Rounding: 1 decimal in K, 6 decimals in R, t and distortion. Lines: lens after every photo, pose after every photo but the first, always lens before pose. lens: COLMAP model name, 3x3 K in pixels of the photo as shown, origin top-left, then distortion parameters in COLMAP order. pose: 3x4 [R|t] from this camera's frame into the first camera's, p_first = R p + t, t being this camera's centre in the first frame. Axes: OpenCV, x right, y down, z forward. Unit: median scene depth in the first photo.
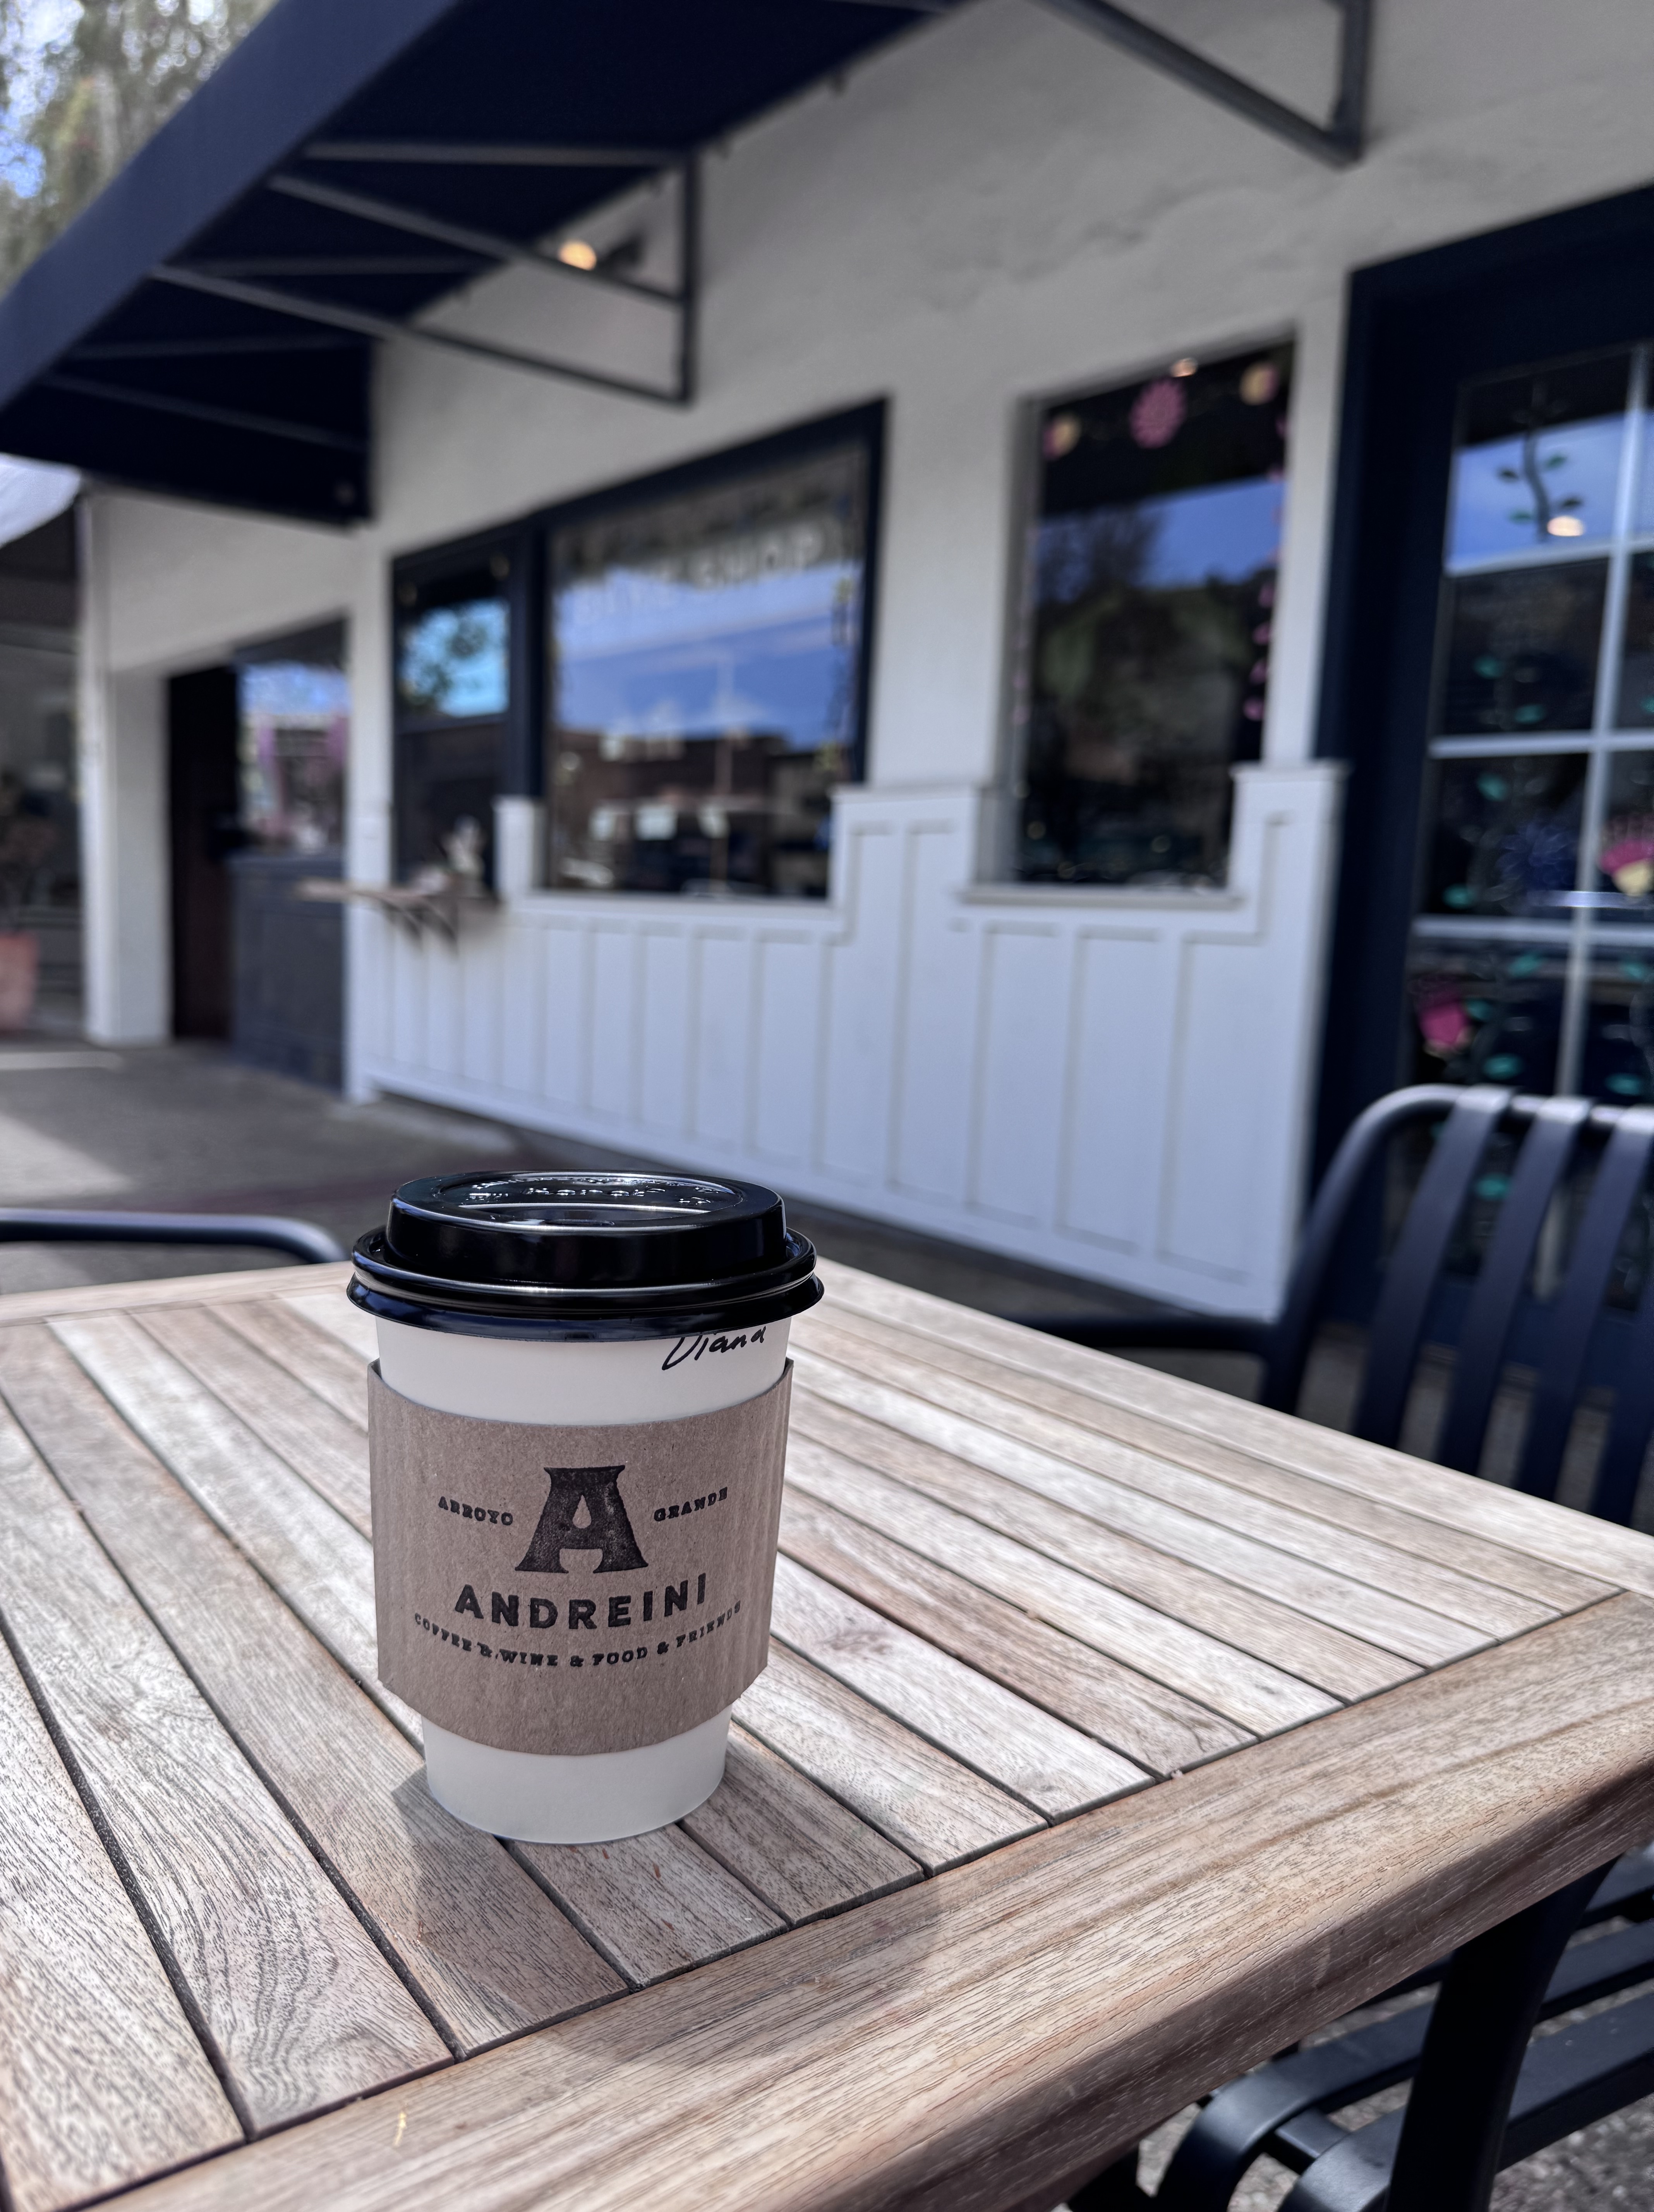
lens RADIAL K [[1514.6, 0, 827.0], [0, 1514.6, 1106.0], [0, 0, 1]] dist [0.002345, -0.037102]
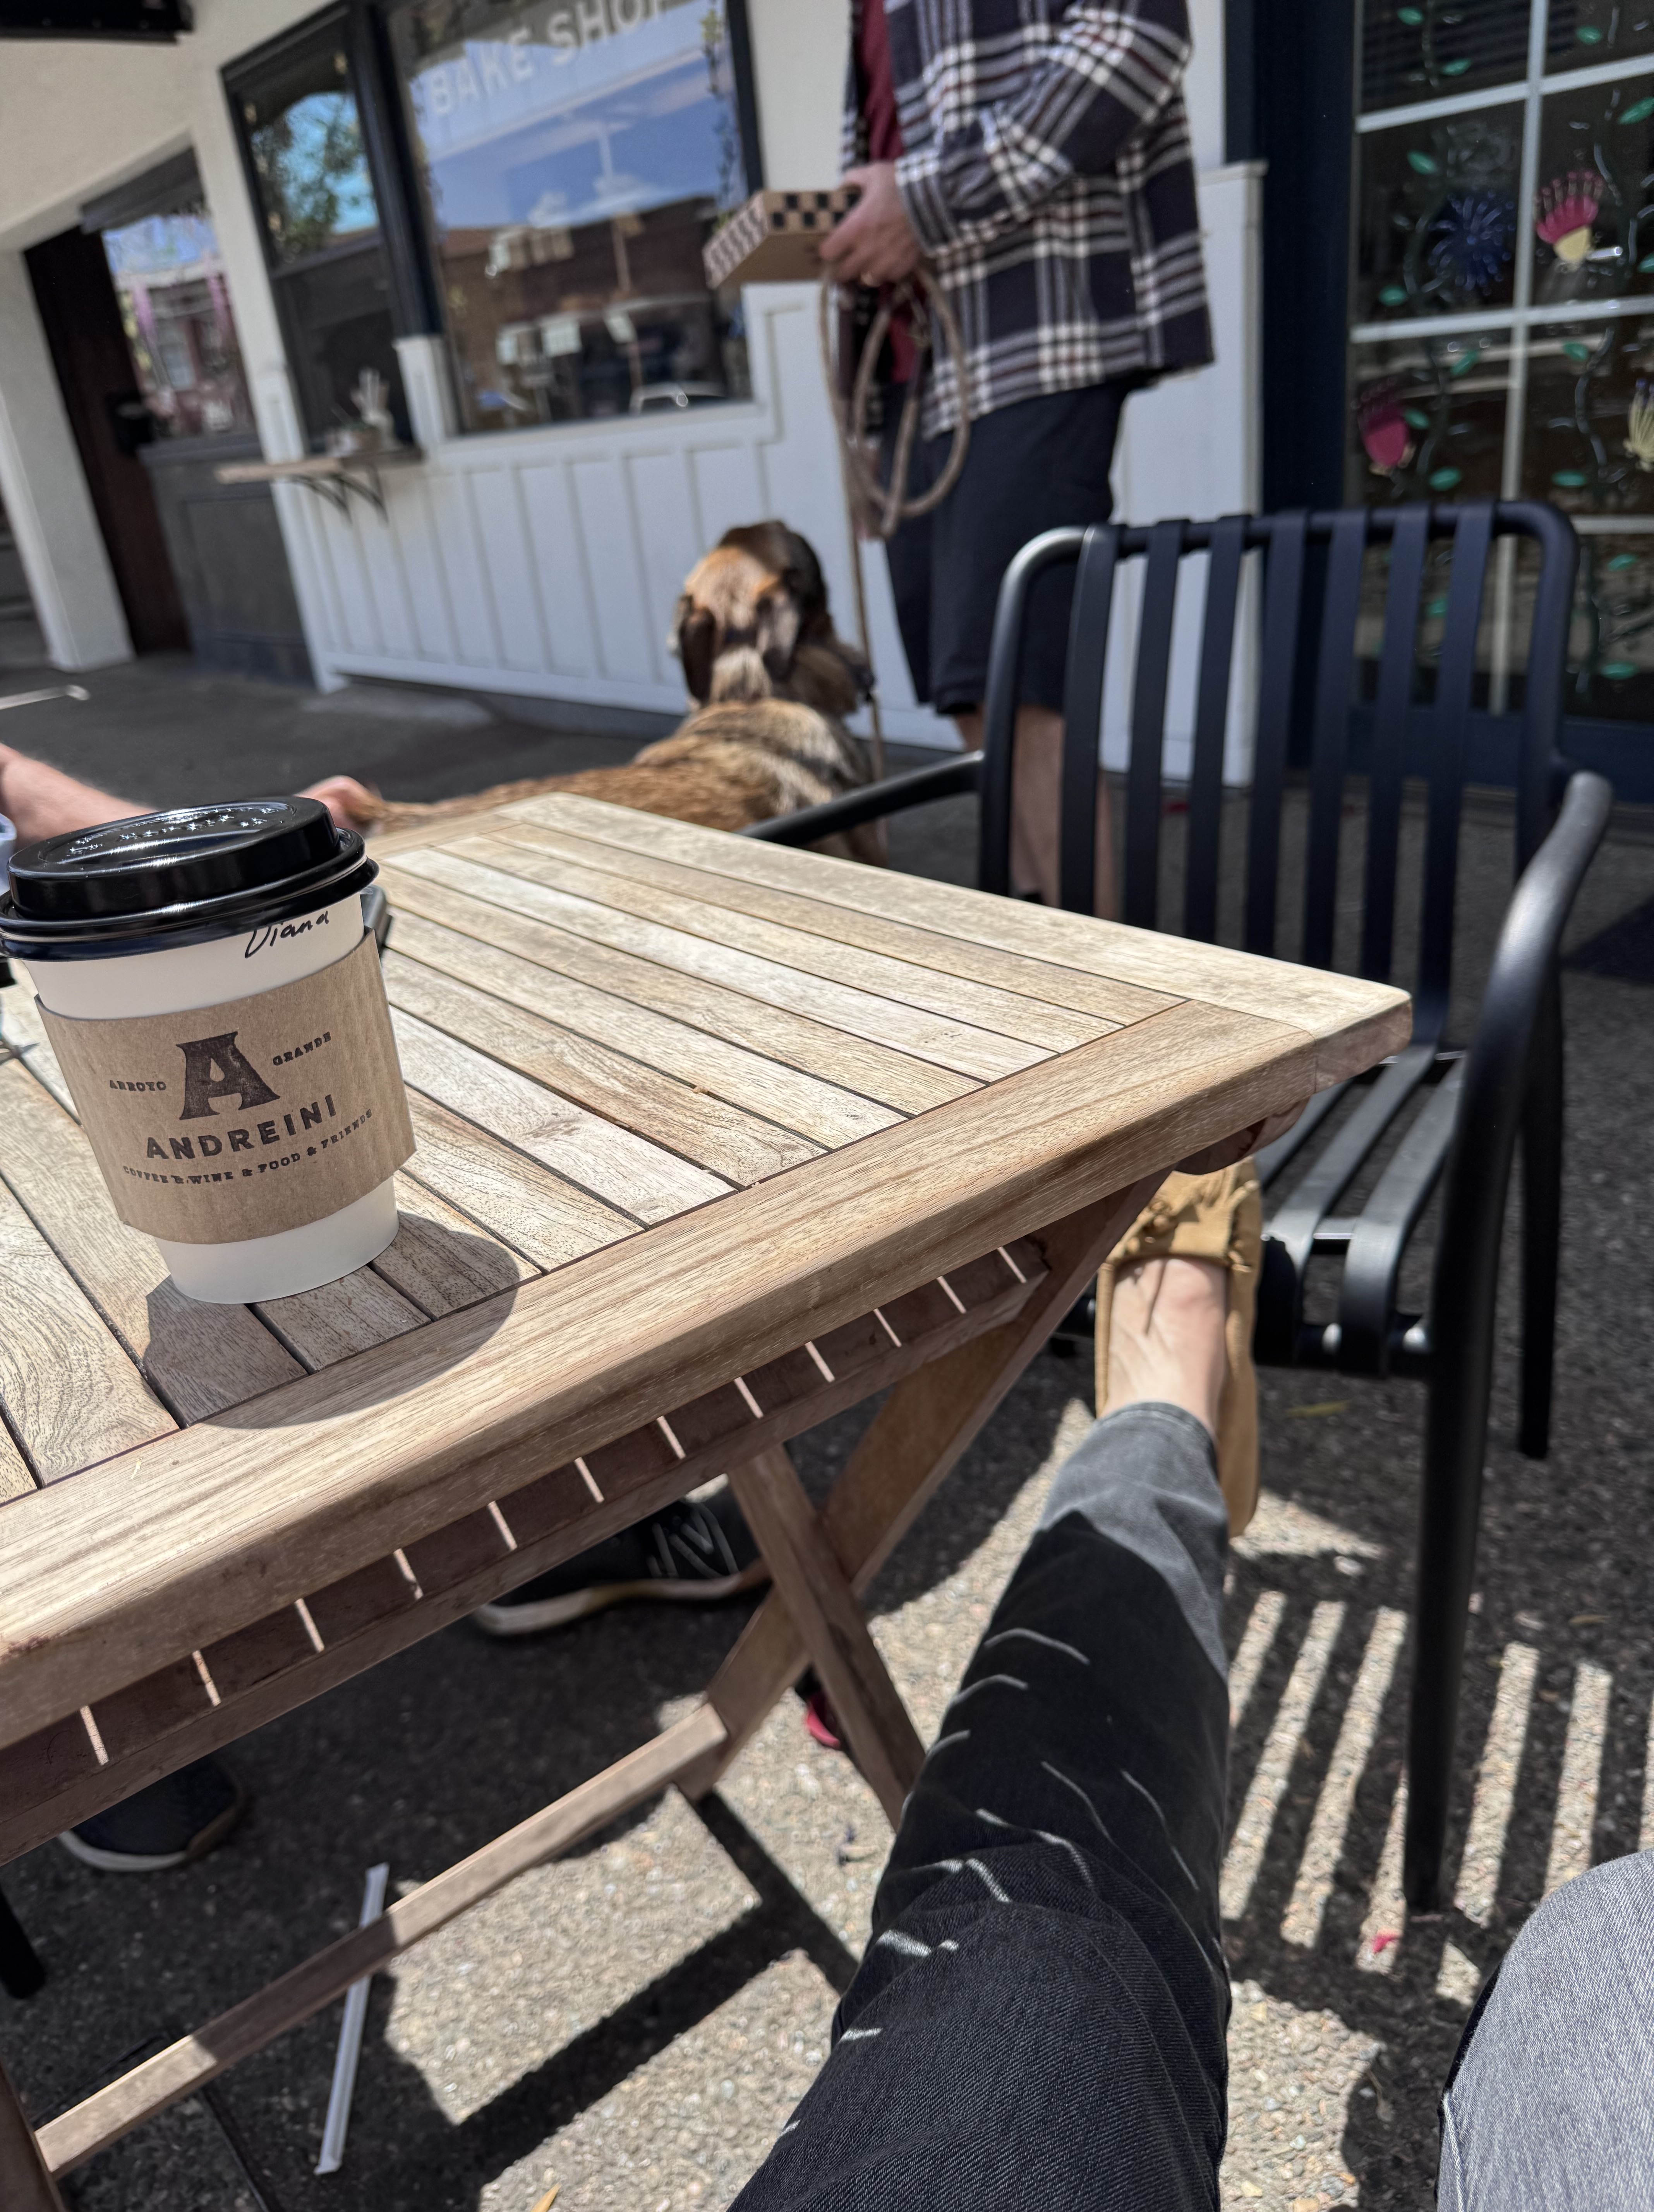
lens RADIAL K [[1568.7, 0, 951.1], [0, 1568.7, 1062.0], [0, 0, 1]] dist [0.100403, -0.185567]
pose [[0.988484, -0.147892, -0.032038, 0.429444], [0.150893, 0.947398, 0.282256, -0.030268], [-0.011391, -0.283840, 0.958804, -0.294763]]
